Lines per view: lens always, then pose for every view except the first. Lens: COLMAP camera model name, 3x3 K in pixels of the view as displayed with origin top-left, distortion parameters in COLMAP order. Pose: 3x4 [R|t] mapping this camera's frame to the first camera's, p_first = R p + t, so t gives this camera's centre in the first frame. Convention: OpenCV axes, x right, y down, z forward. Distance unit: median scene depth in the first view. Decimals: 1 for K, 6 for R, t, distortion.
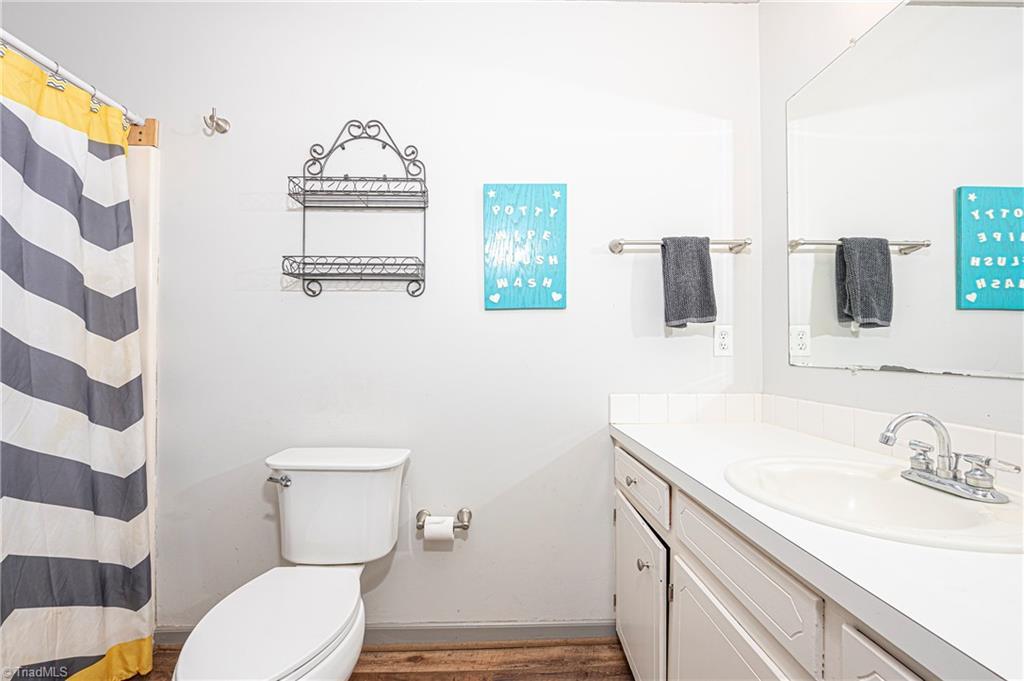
lens RADIAL K [[405.9, 0, 512.0], [0, 405.9, 340.5], [0, 0, 1]] dist [-0.002850, 0.000216]
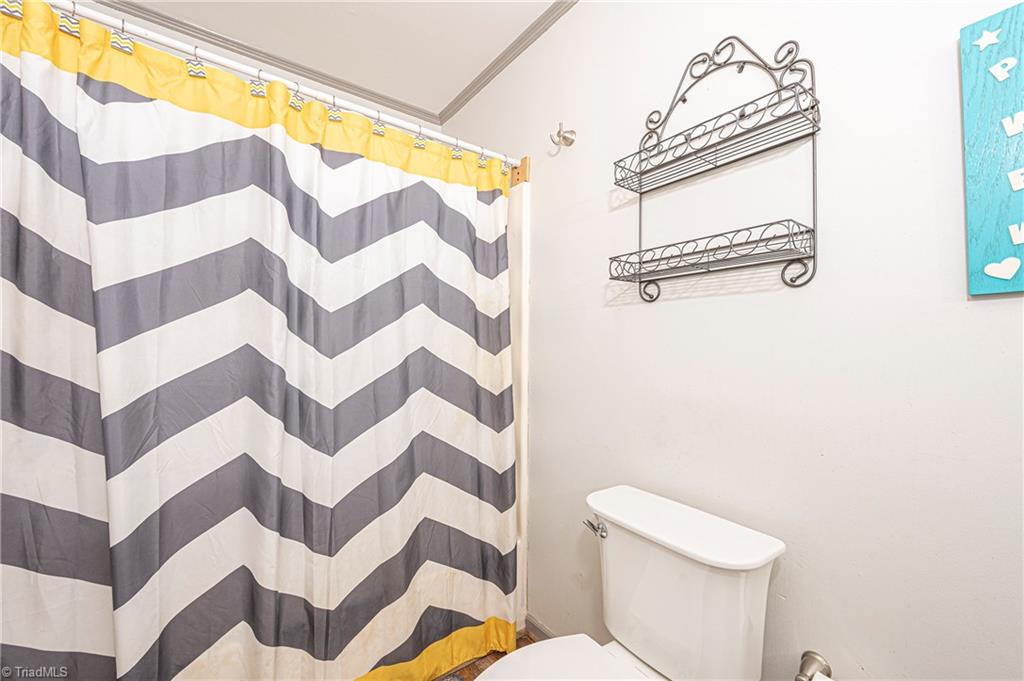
lens RADIAL K [[405.9, 0, 512.0], [0, 405.9, 340.5], [0, 0, 1]] dist [-0.002850, 0.000216]
pose [[0.566783, -0.010114, -0.823805, 0.017604], [0.006700, 0.999948, -0.007668, -0.028175], [0.823840, -0.001173, 0.566822, 0.327178]]
